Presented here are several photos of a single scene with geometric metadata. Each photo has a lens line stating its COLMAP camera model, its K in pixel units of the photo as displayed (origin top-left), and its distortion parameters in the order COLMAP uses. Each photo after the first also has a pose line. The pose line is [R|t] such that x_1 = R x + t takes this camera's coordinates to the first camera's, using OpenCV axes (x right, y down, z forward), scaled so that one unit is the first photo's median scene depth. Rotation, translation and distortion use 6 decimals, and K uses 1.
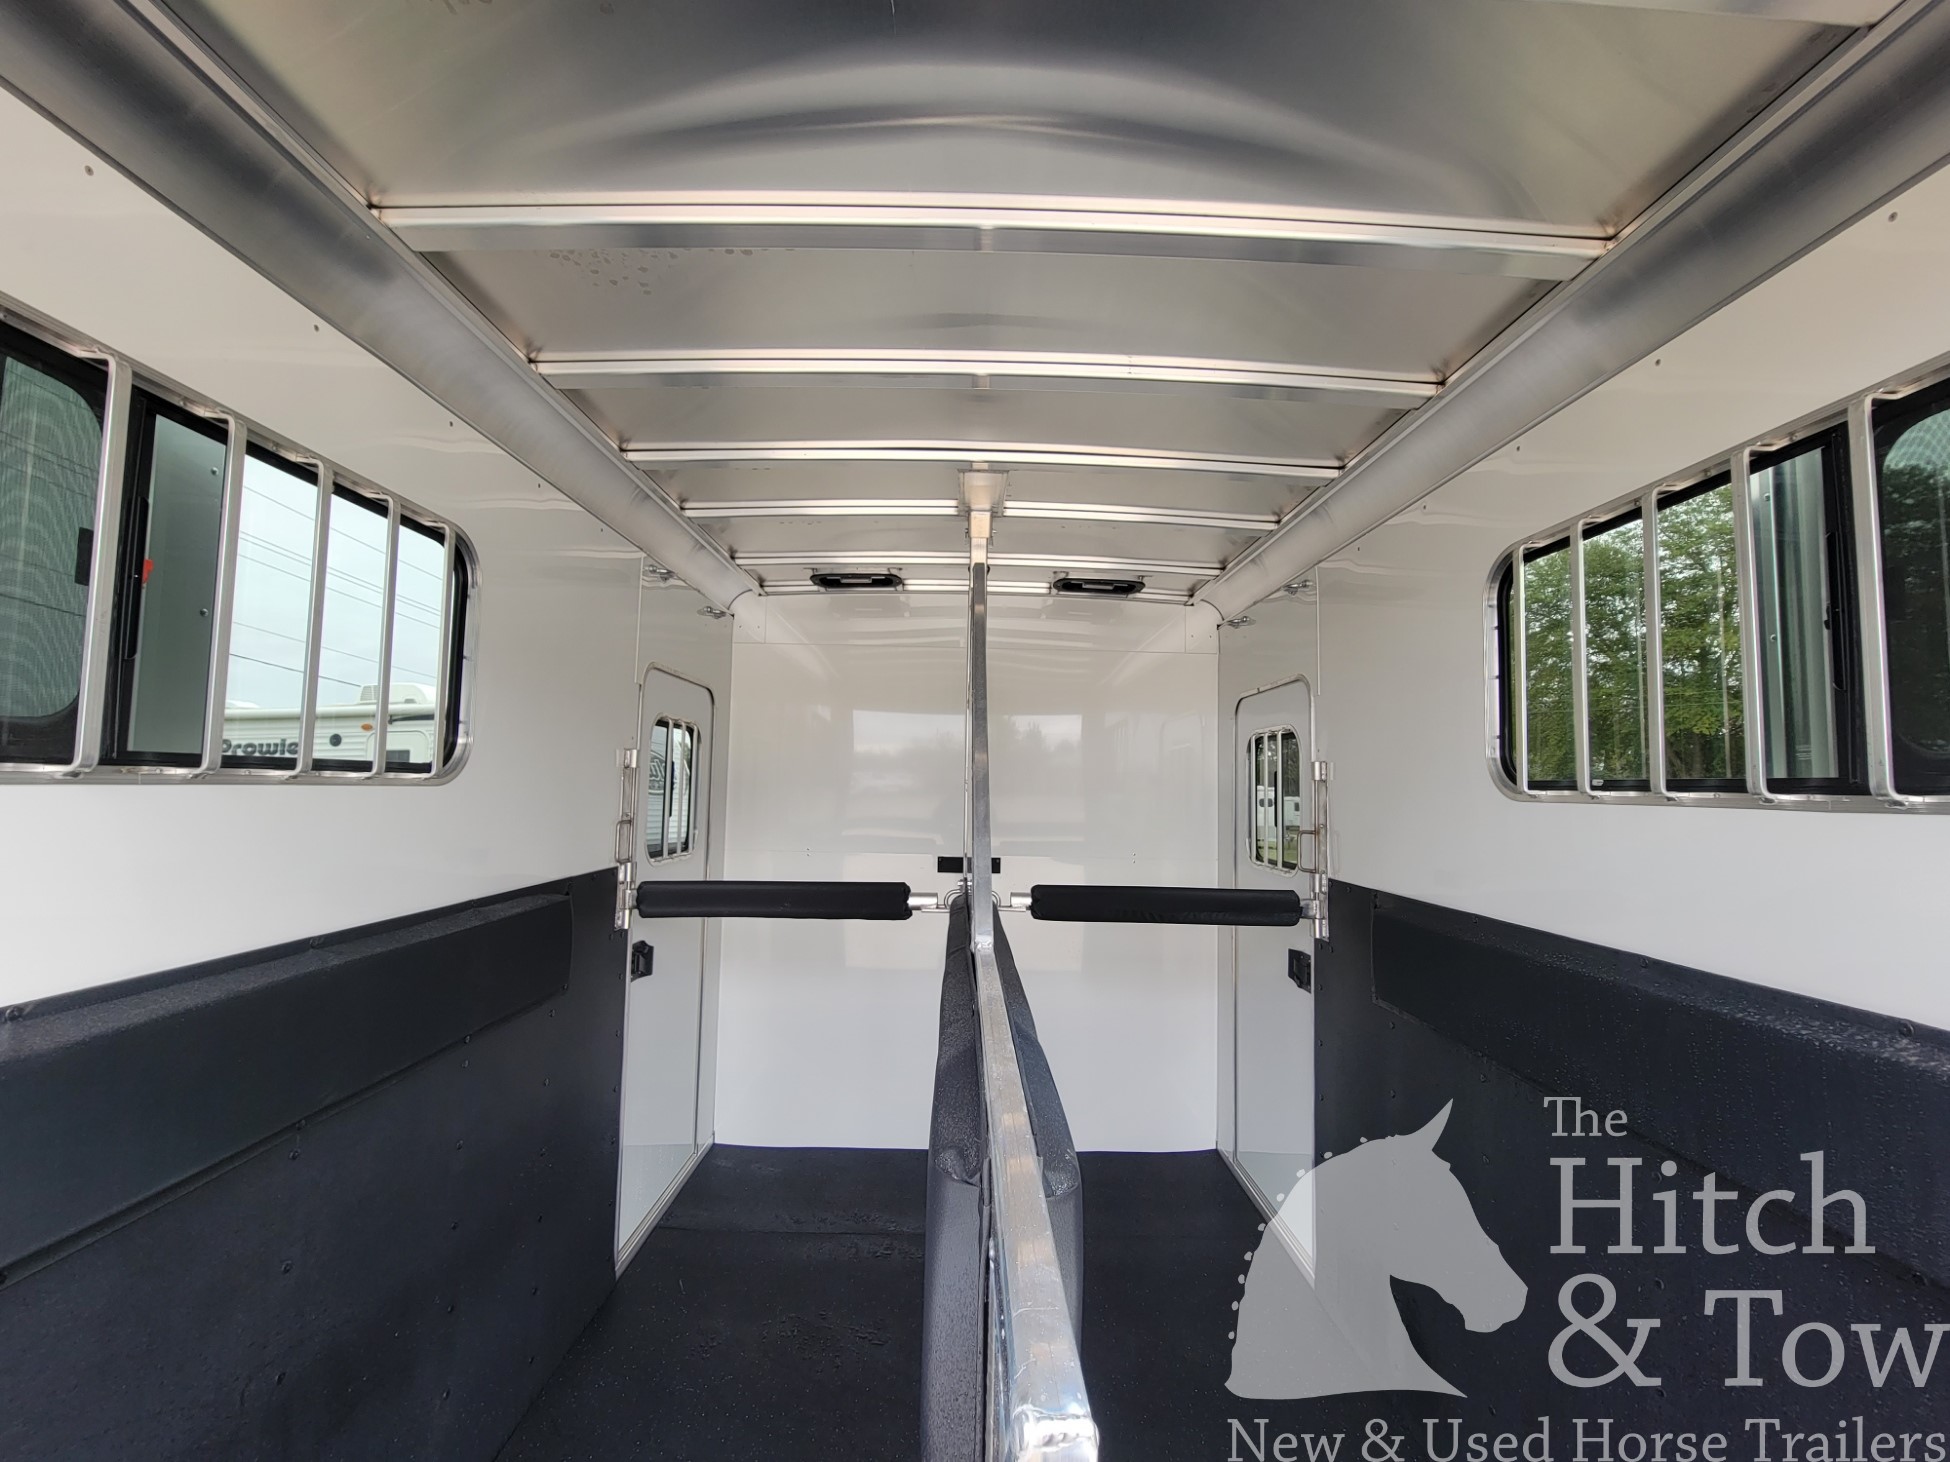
lens RADIAL K [[791.5, 0, 982.3], [0, 791.5, 734.6], [0, 0, 1]] dist [-0.004044, 0.000084]
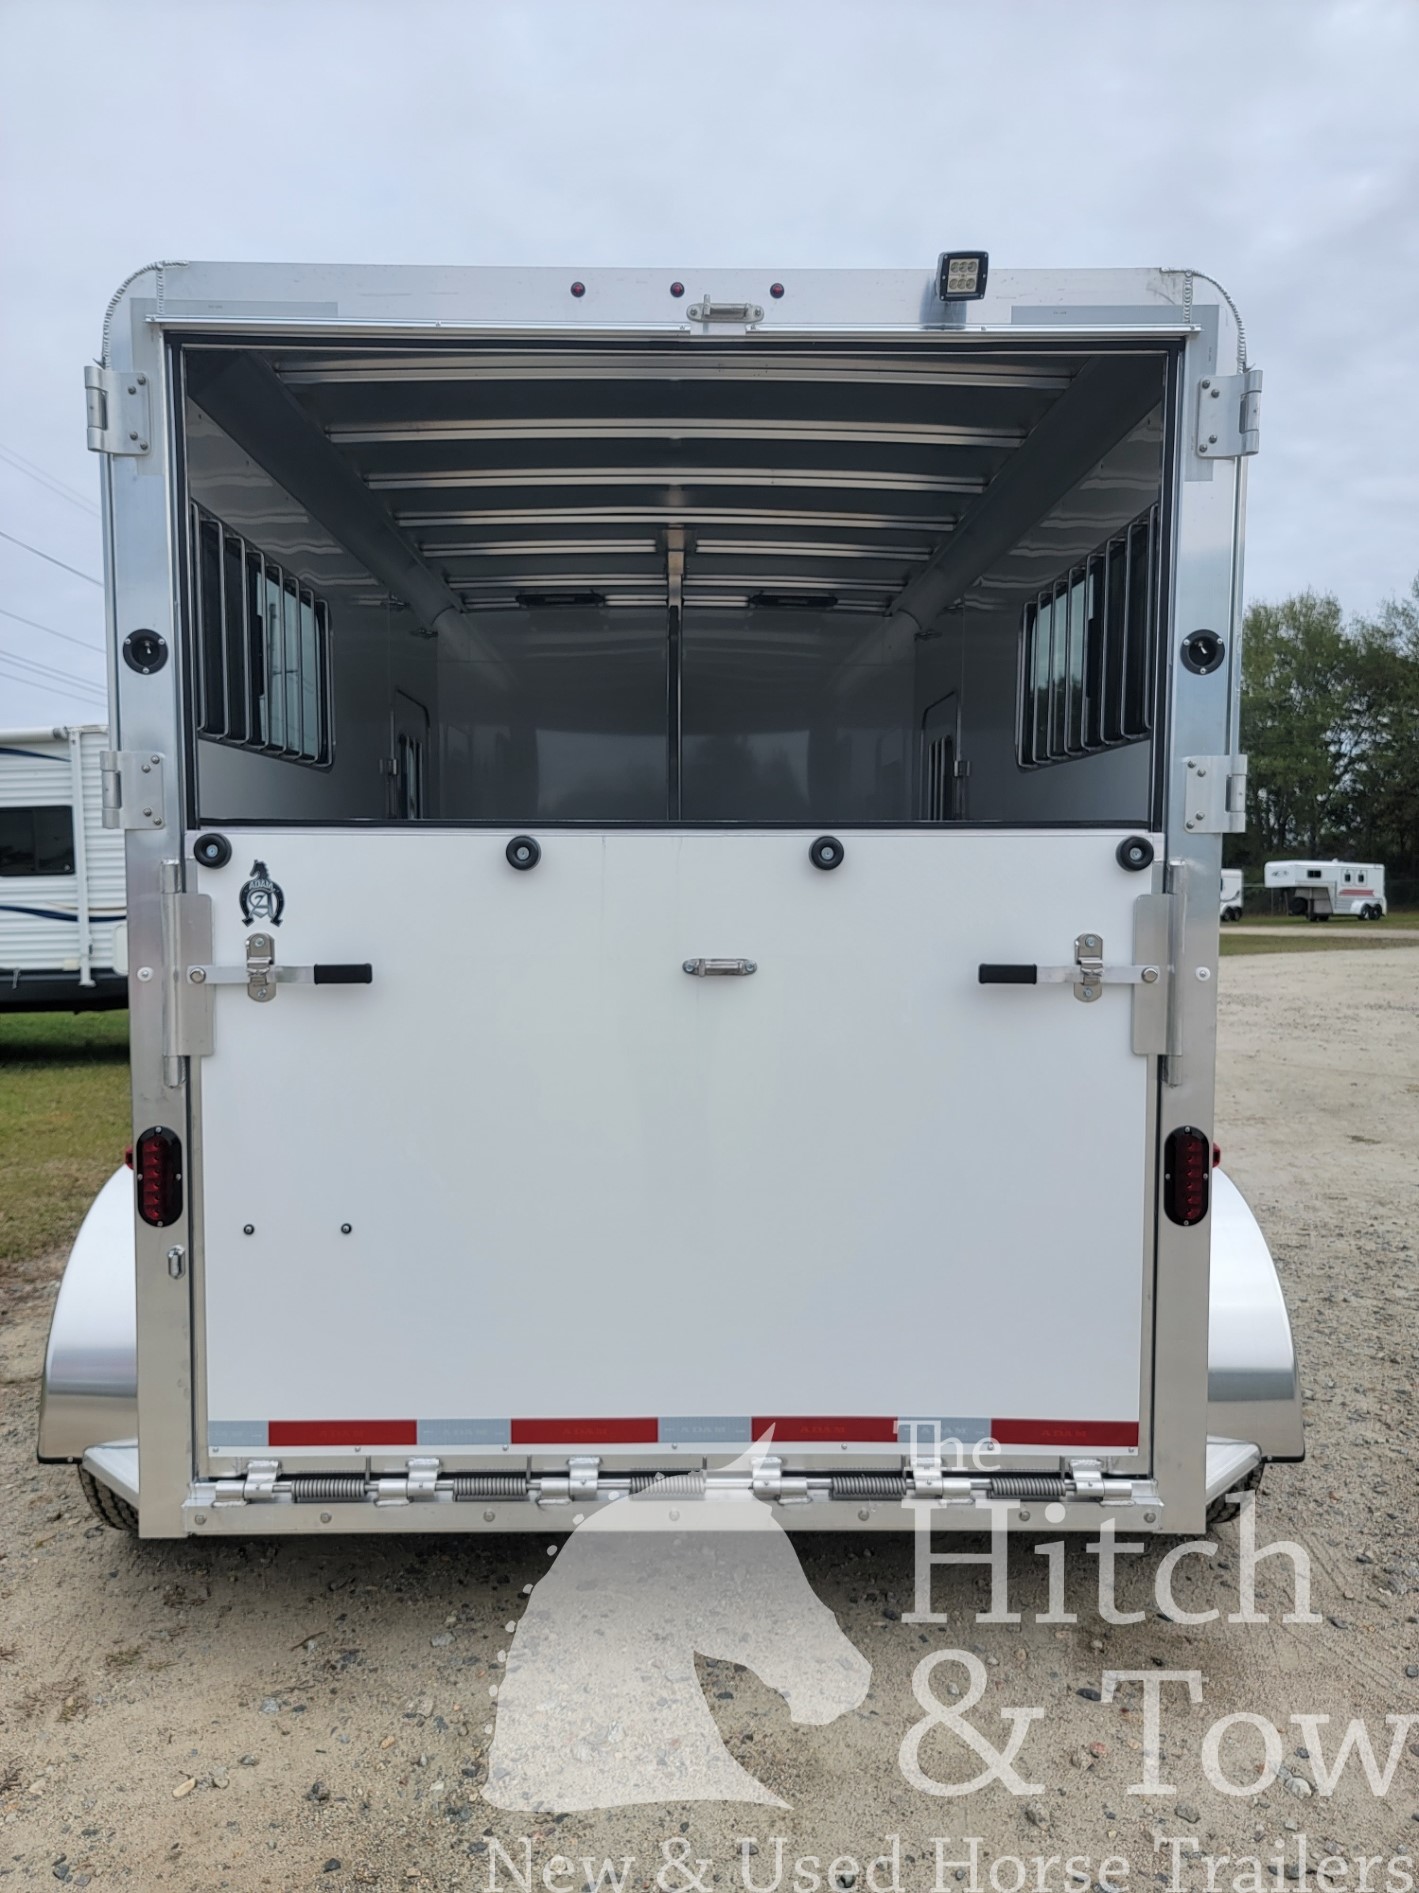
lens RADIAL K [[1297.2, 0, 698.2], [0, 1297.2, 965.4], [0, 0, 1]] dist [0.050613, -0.024134]
pose [[0.999889, -0.014109, -0.004831, 0.030812], [0.014652, 0.989781, 0.141839, 0.053255], [0.002780, -0.141894, 0.989878, -0.978767]]
